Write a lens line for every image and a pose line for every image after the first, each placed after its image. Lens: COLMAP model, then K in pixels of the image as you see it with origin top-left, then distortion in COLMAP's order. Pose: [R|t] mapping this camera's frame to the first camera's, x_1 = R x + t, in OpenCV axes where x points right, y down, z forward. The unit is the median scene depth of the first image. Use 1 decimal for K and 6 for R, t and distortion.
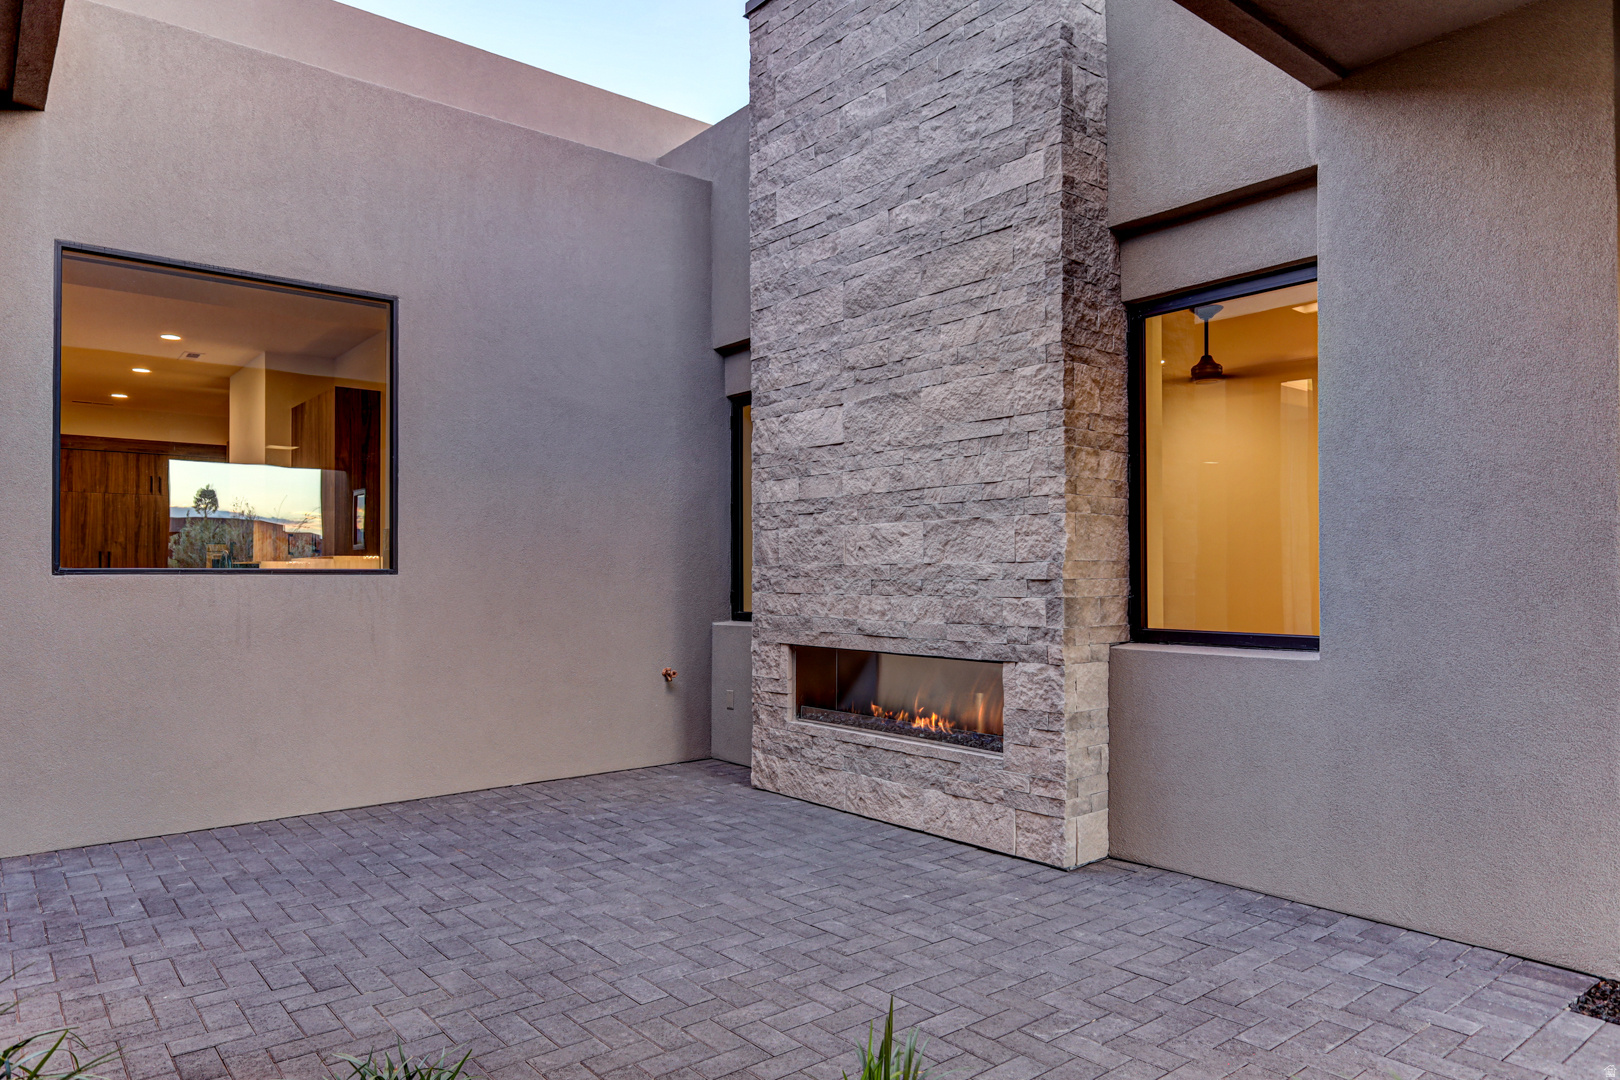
lens RADIAL K [[1042.6, 0, 796.3], [0, 1042.6, 567.5], [0, 0, 1]] dist [-0.000014, -0.000696]
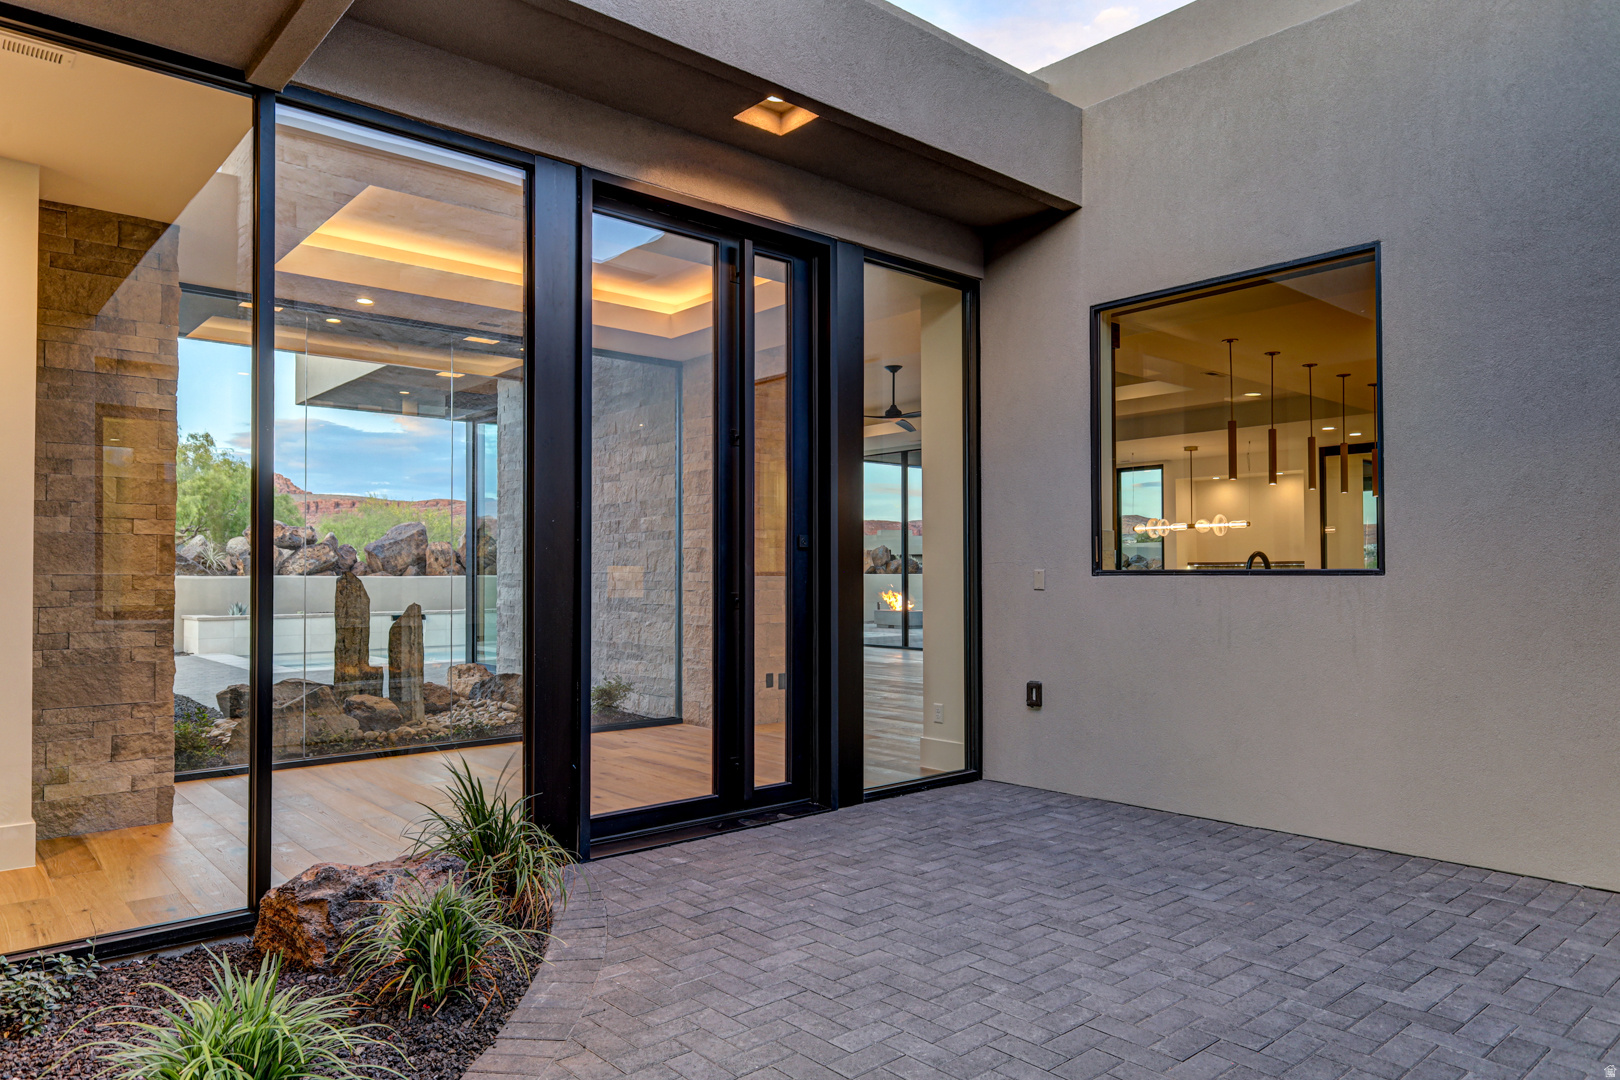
lens RADIAL K [[1042.6, 0, 809.1], [0, 1042.6, 554.0], [0, 0, 1]] dist [-0.000014, -0.000696]
pose [[0.033321, -0.015688, -0.999322, 0.569729], [0.012762, 0.999802, -0.015270, -0.004552], [0.999363, -0.012245, 0.033514, 0.683471]]
